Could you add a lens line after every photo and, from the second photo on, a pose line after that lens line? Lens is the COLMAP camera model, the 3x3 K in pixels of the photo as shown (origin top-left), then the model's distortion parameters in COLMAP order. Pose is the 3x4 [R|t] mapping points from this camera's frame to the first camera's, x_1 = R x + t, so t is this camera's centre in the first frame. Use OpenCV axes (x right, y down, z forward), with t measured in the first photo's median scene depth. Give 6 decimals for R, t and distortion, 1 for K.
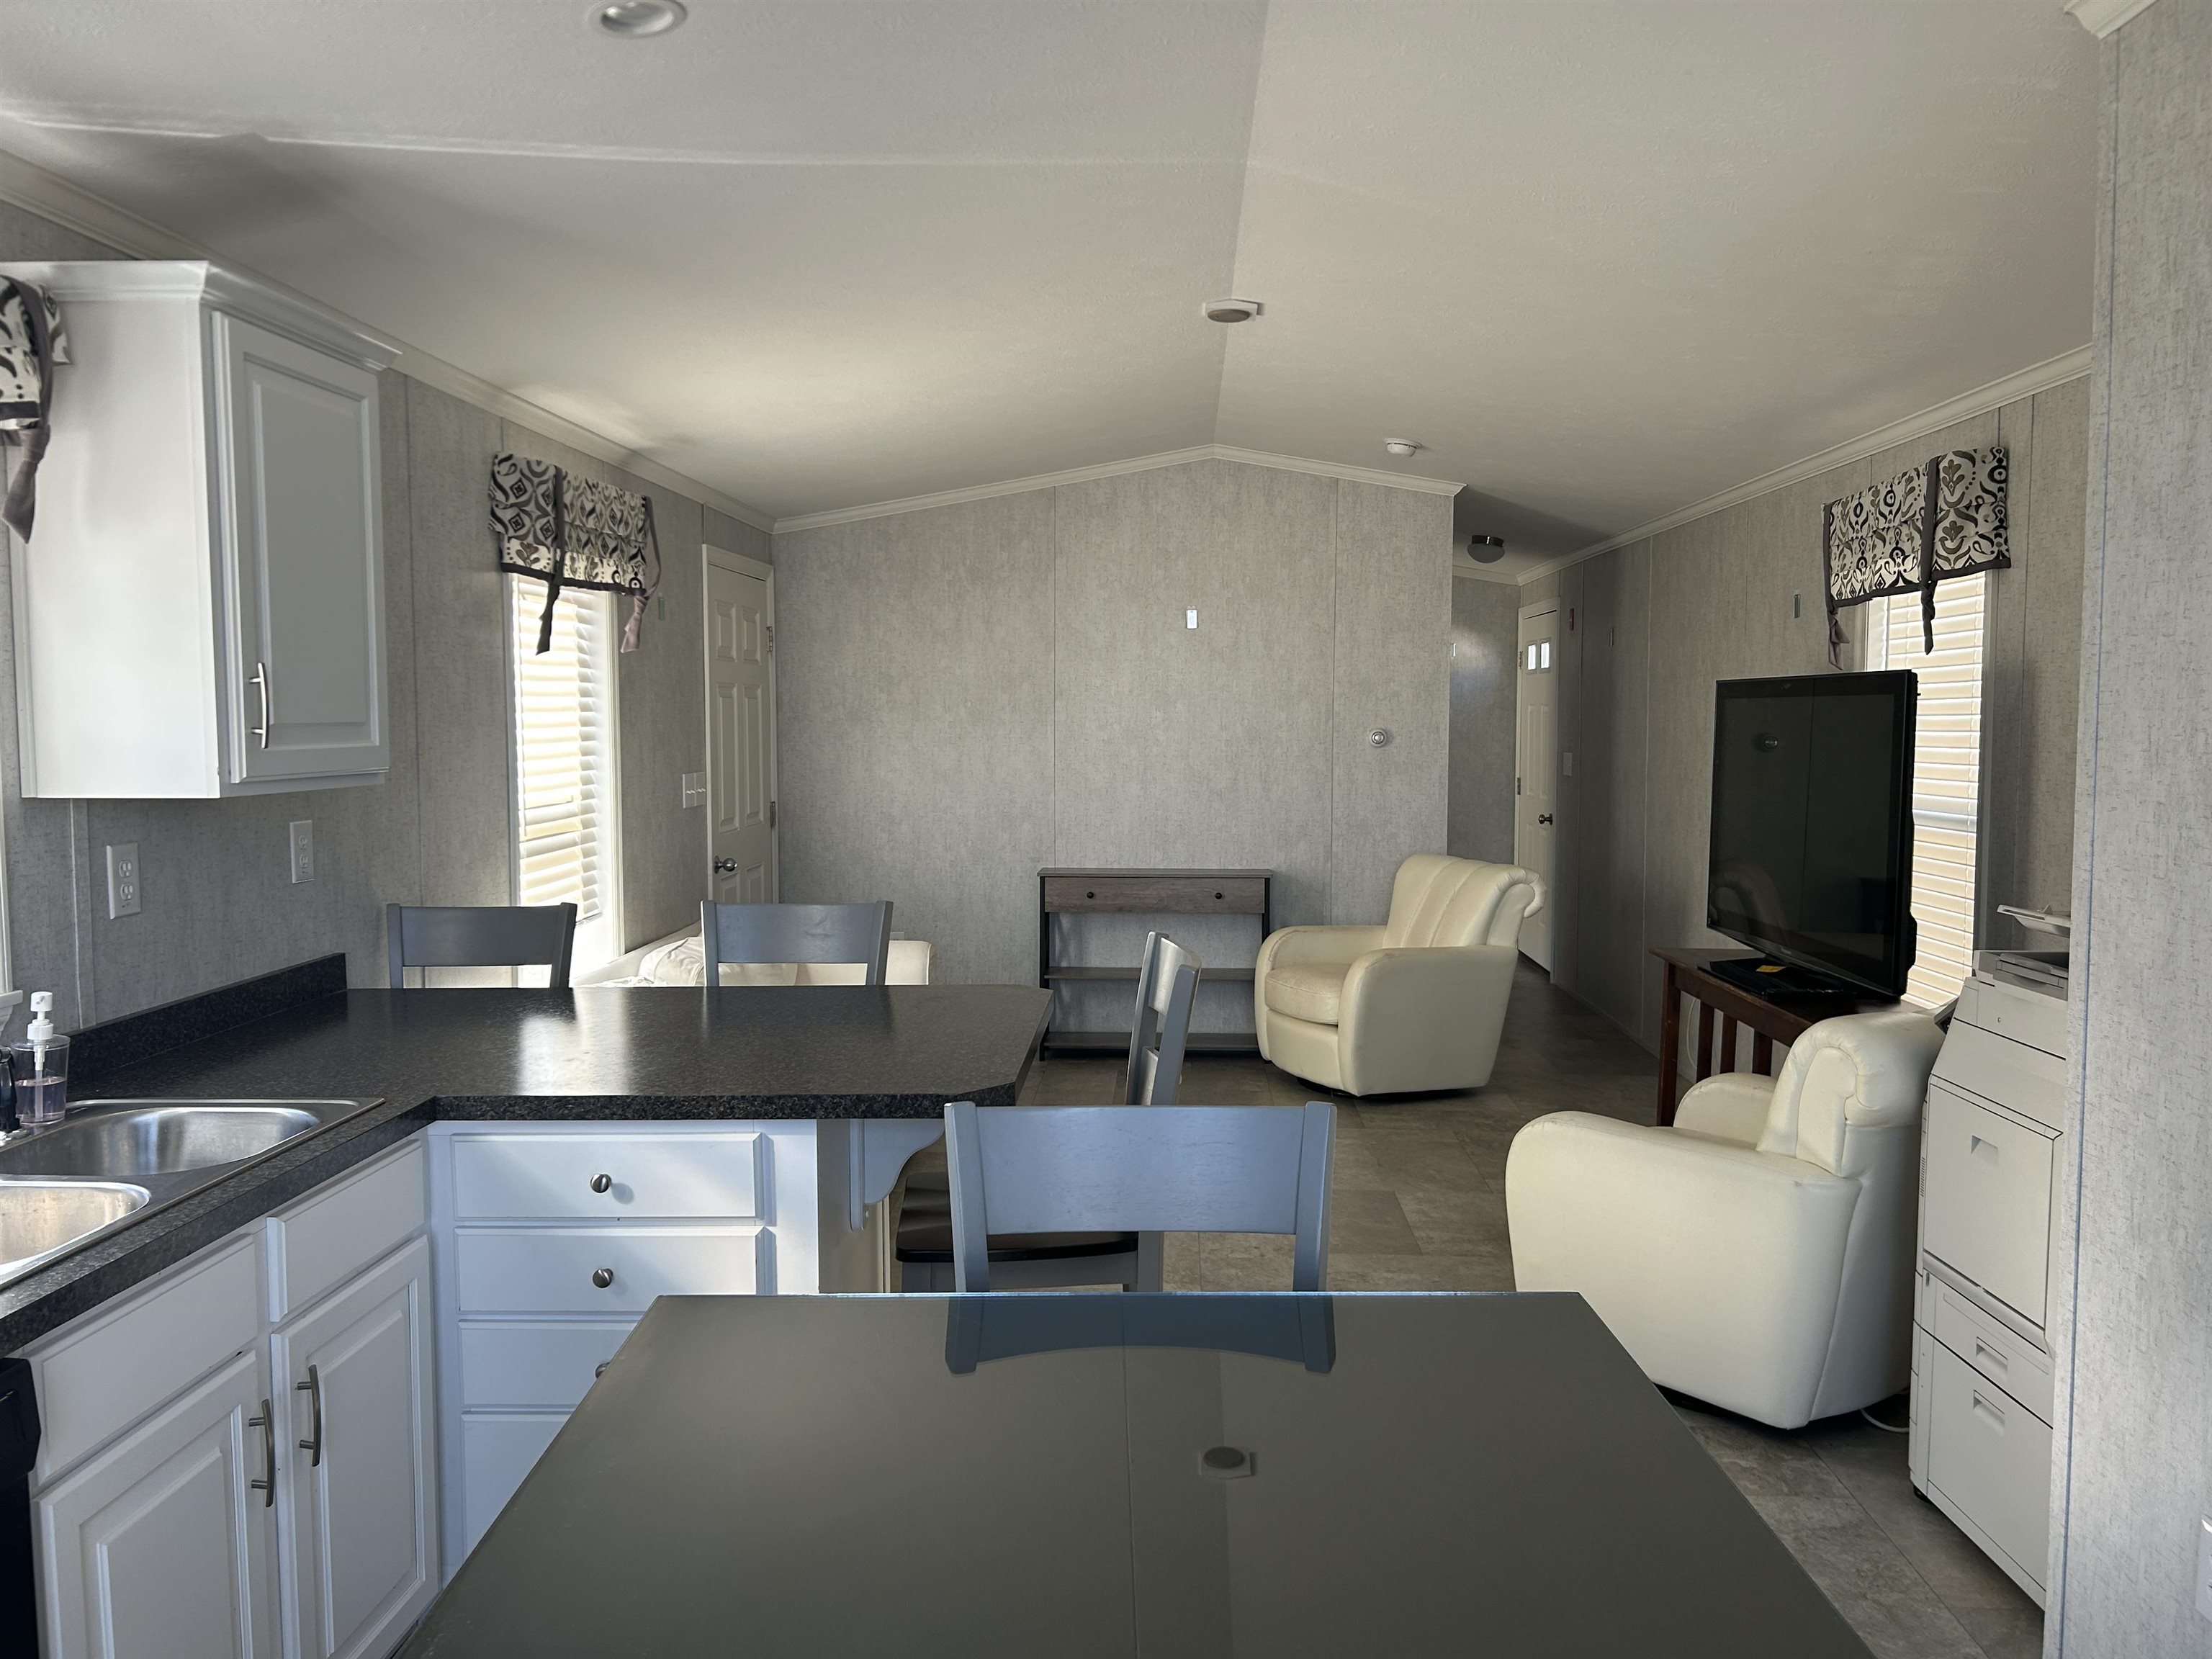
lens RADIAL K [[1660.3, 0, 1103.6], [0, 1660.3, 829.5], [0, 0, 1]] dist [0.053680, -0.055729]
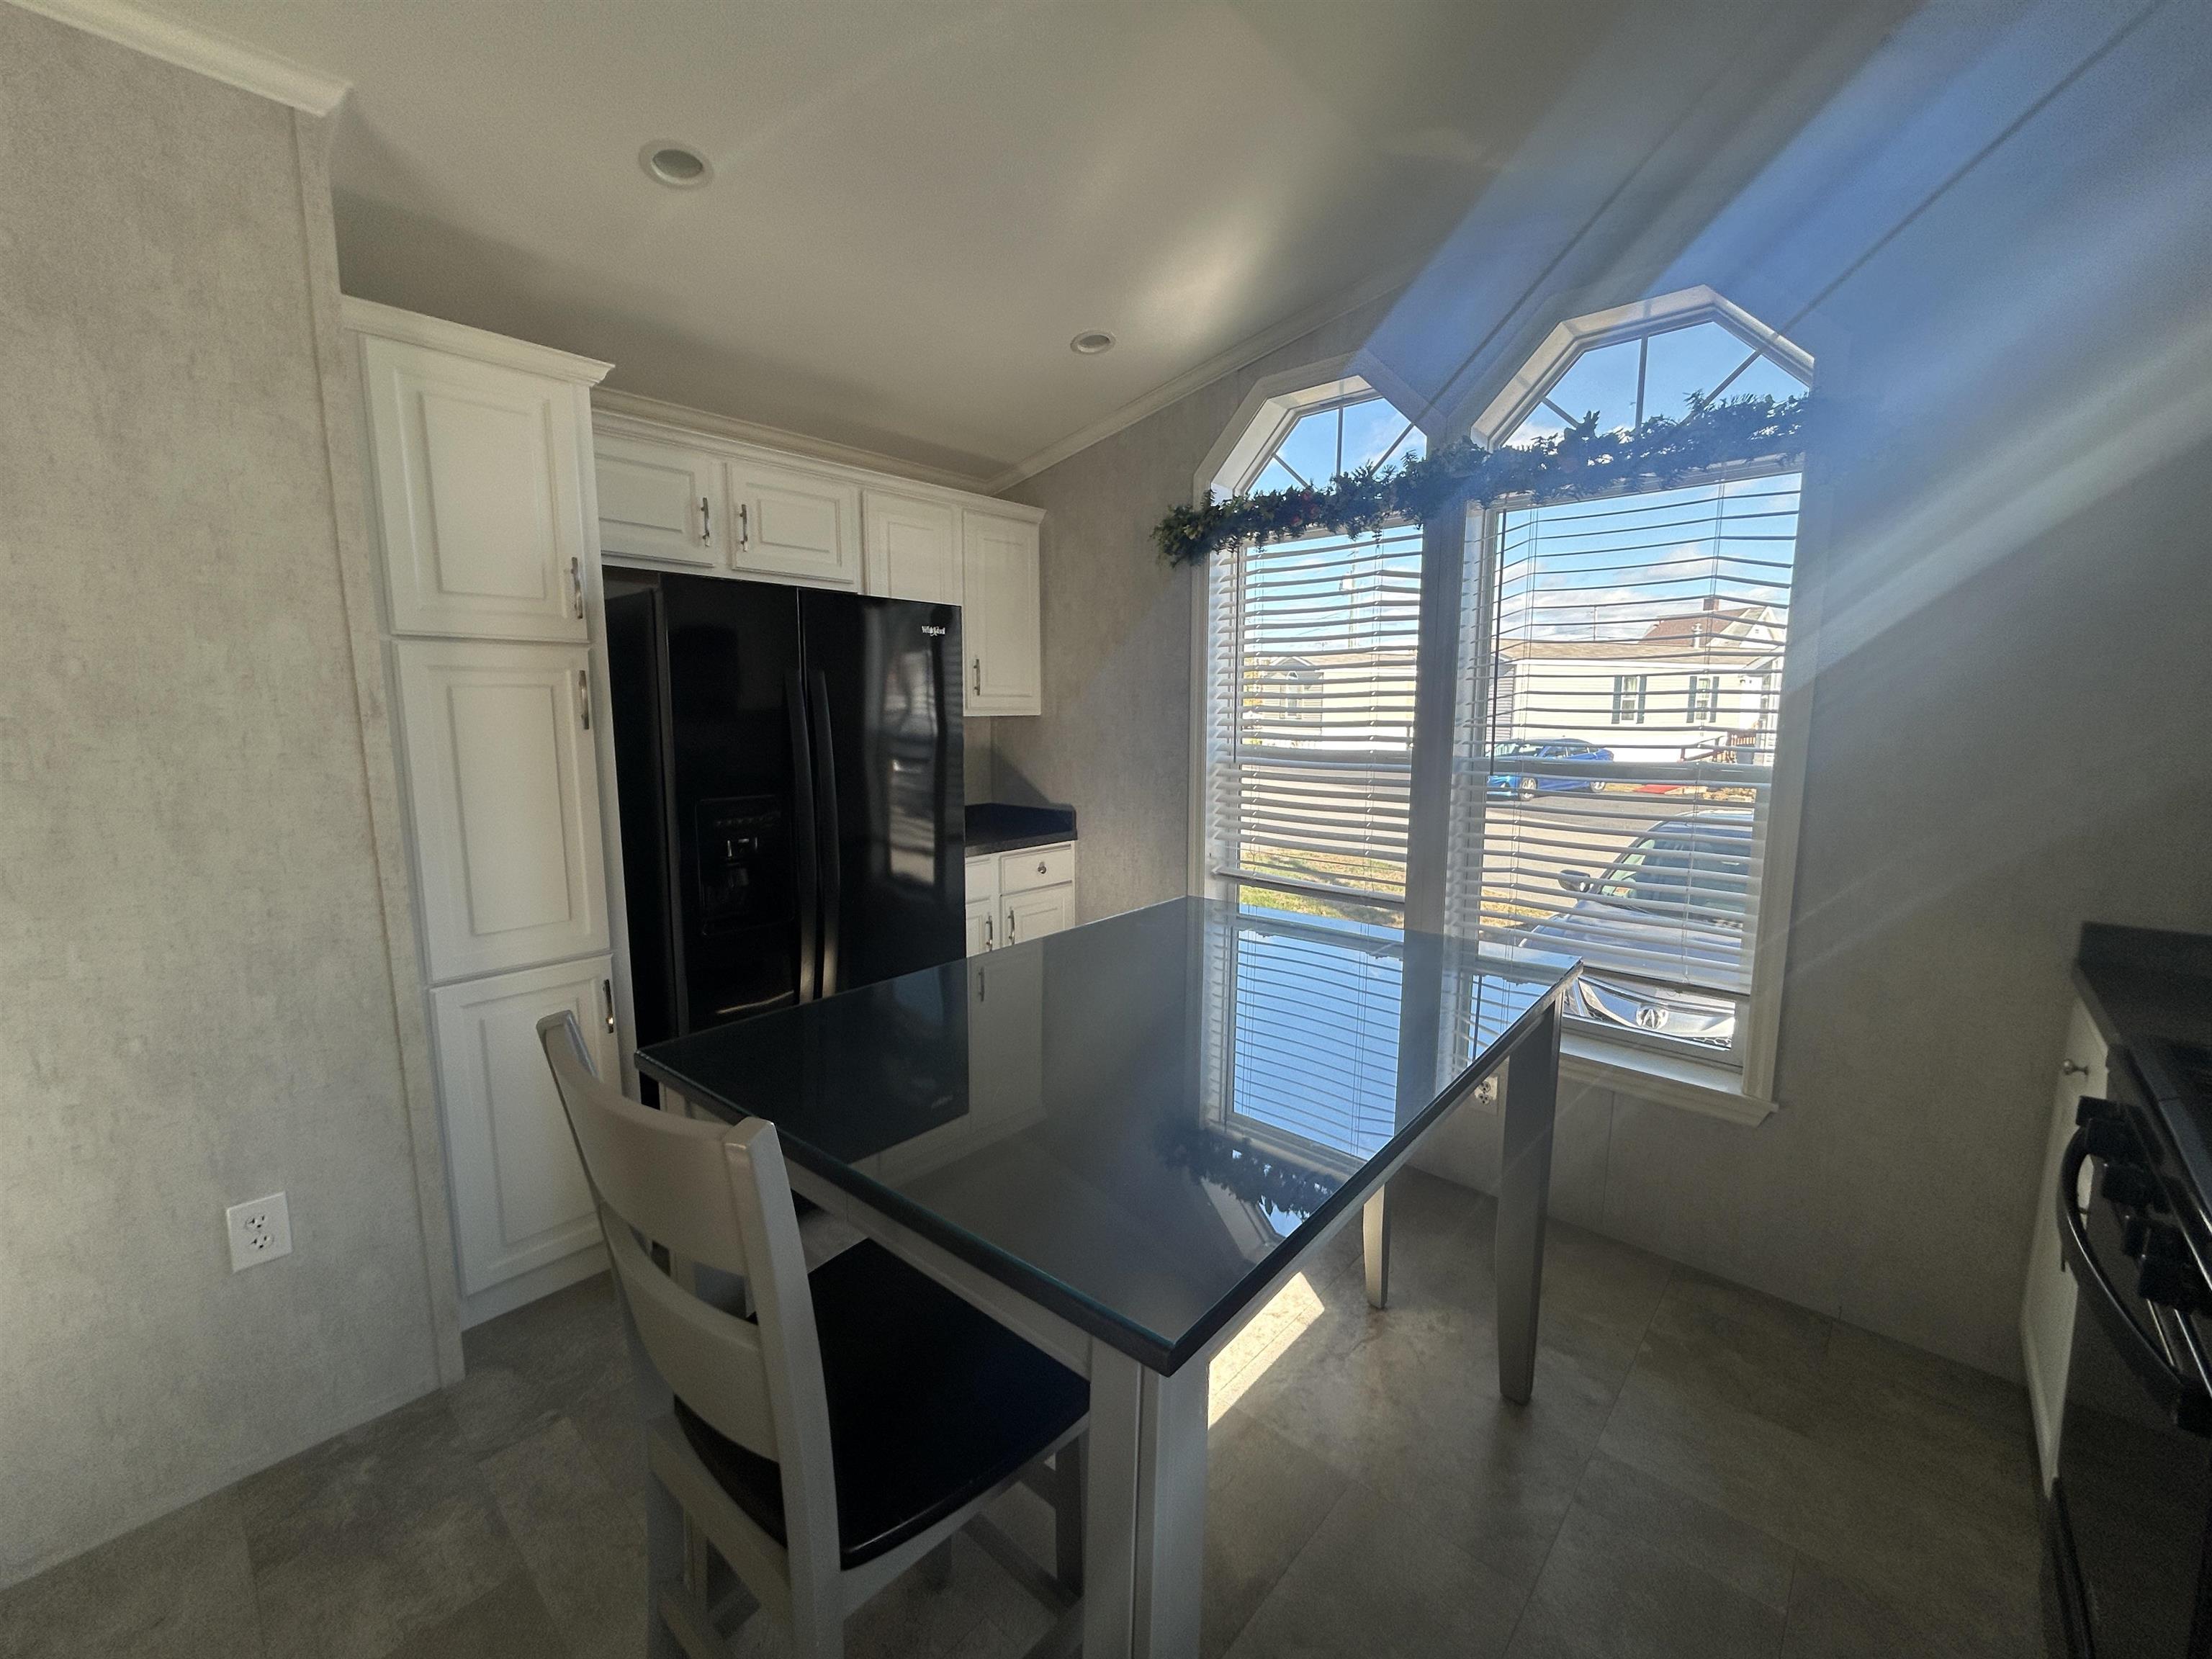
lens RADIAL K [[891.2, 0, 1102.9], [0, 891.2, 825.9], [0, 0, 1]] dist [-0.003238, 0.000184]
pose [[-0.766870, -0.091296, 0.635276, -0.155434], [0.040211, 0.981051, 0.189529, -0.012658], [-0.640542, 0.170890, -0.748668, 0.419451]]
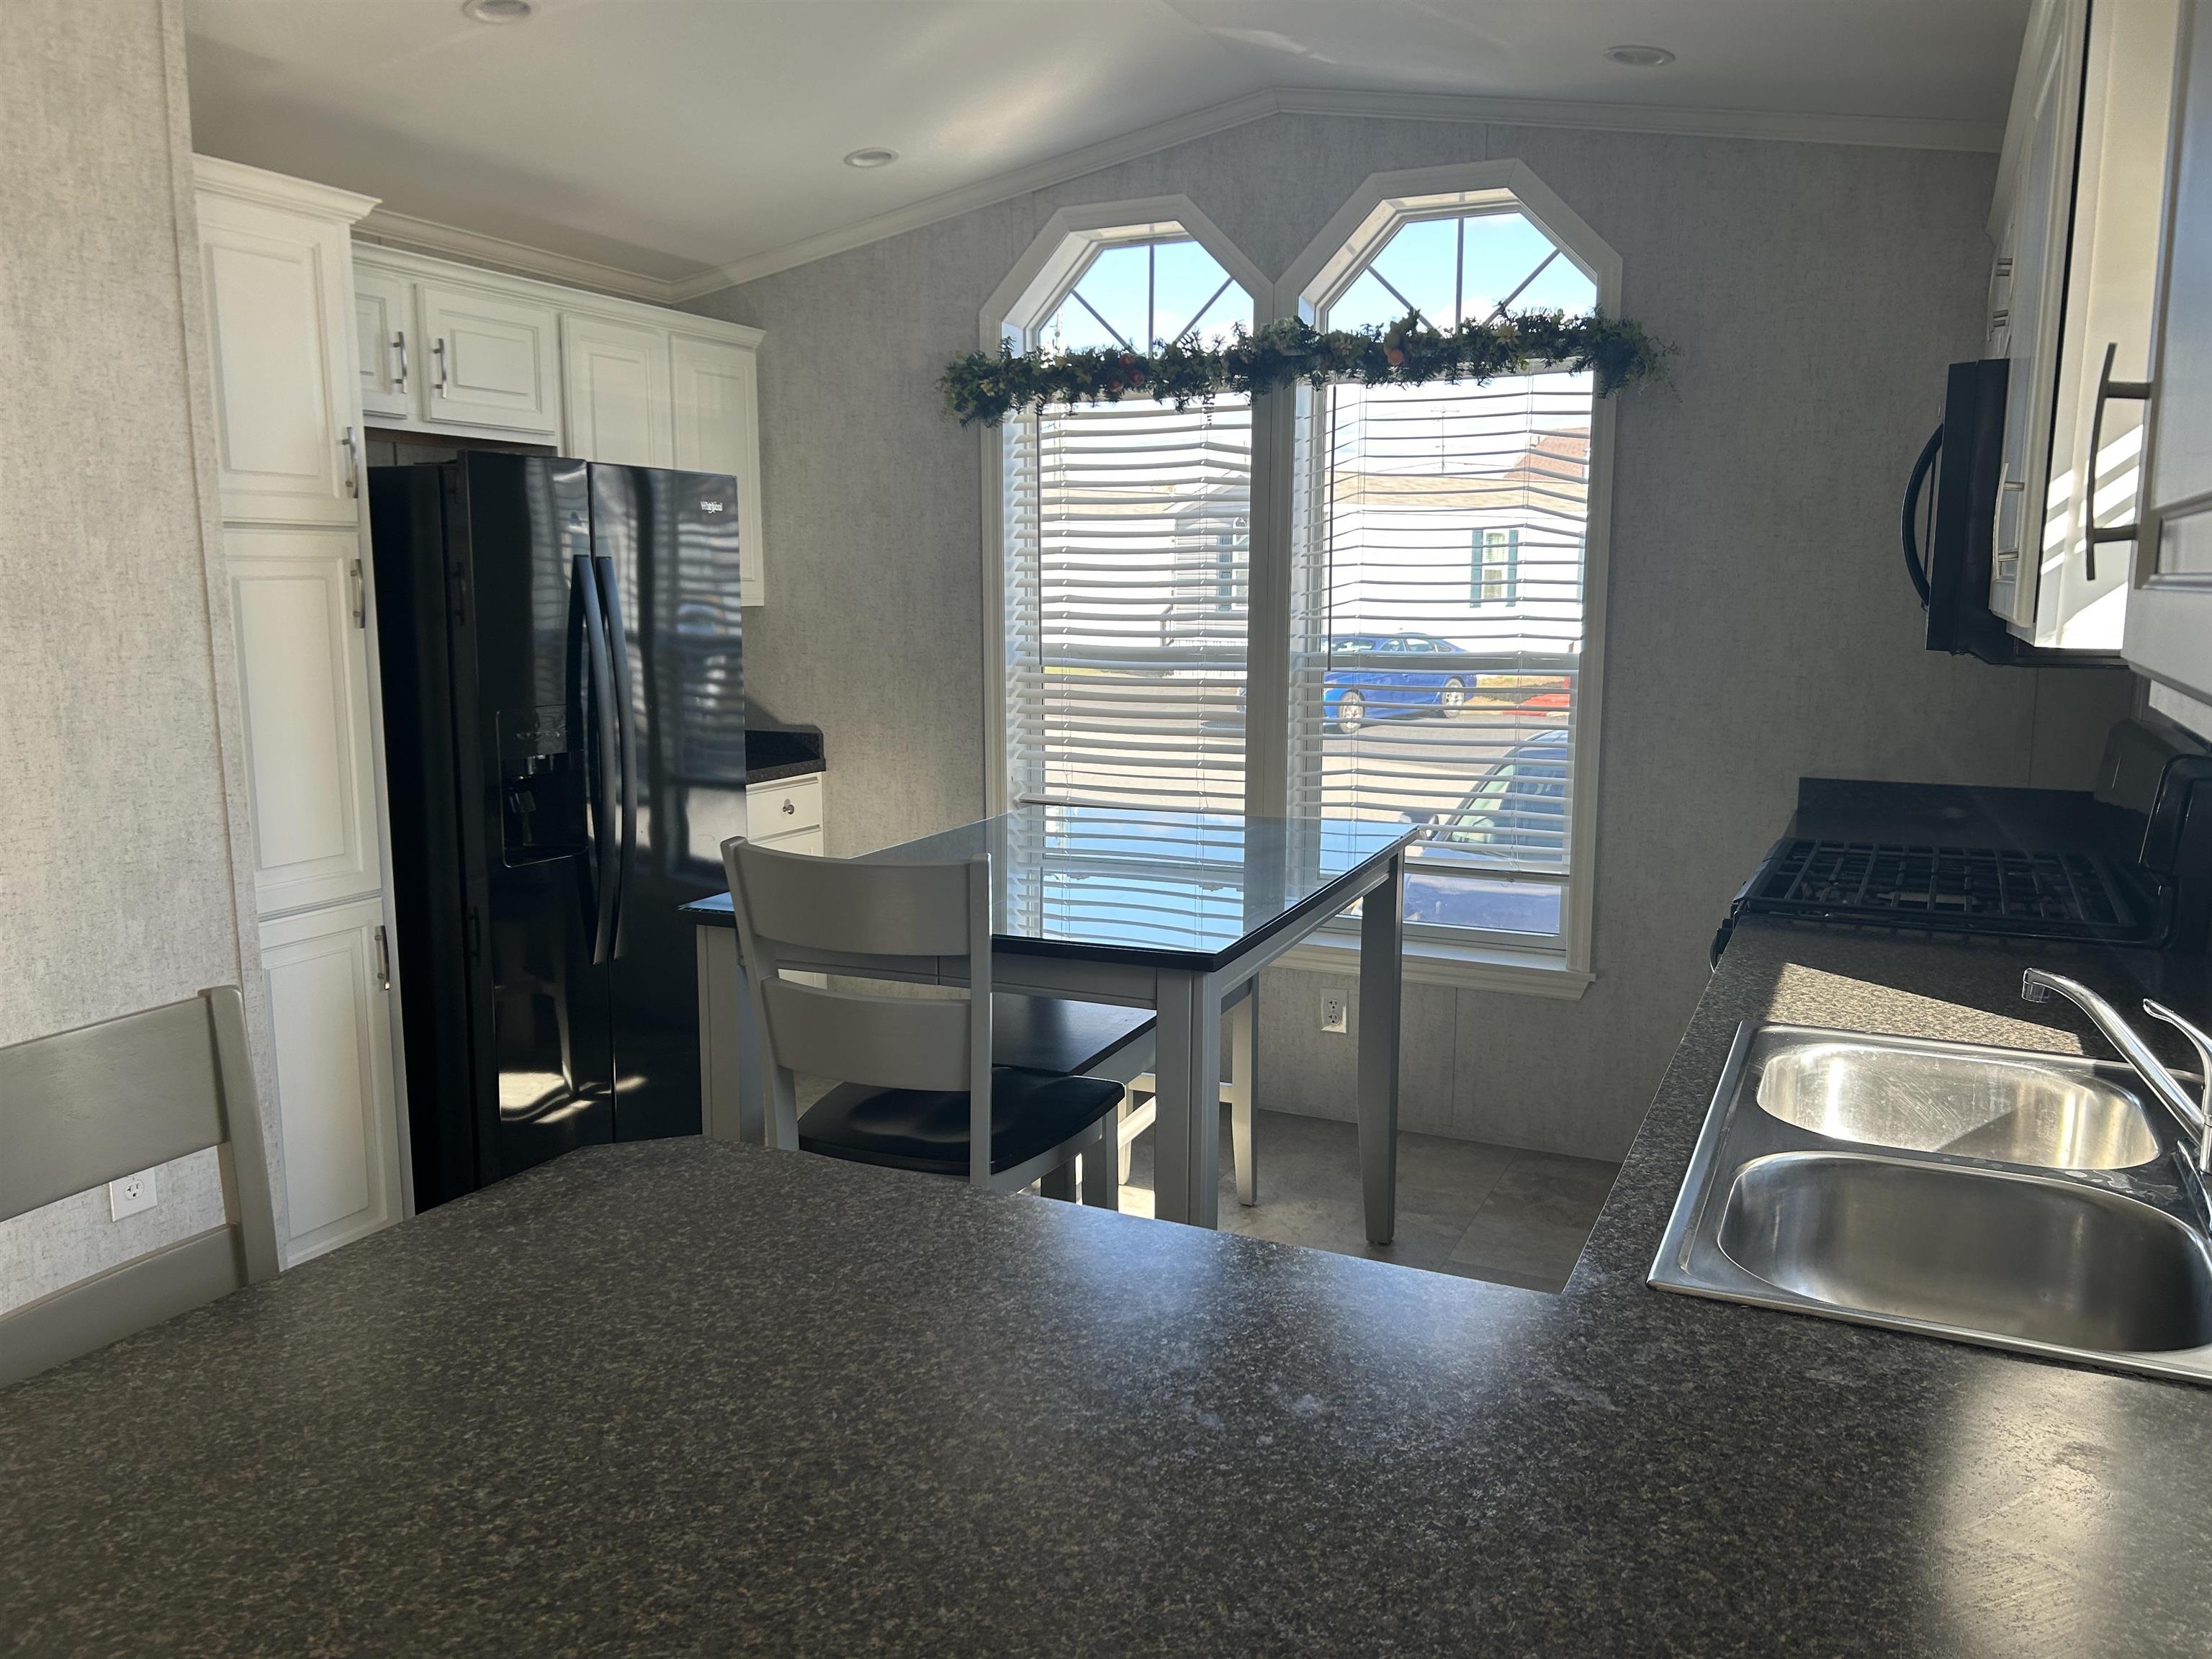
lens RADIAL K [[1660.3, 0, 1087.2], [0, 1660.3, 833.6], [0, 0, 1]] dist [0.053680, -0.055729]
pose [[-0.917792, -0.065430, 0.391634, -0.231959], [0.022722, 0.976059, 0.216317, -0.044890], [-0.396411, 0.207432, -0.894332, 0.745985]]
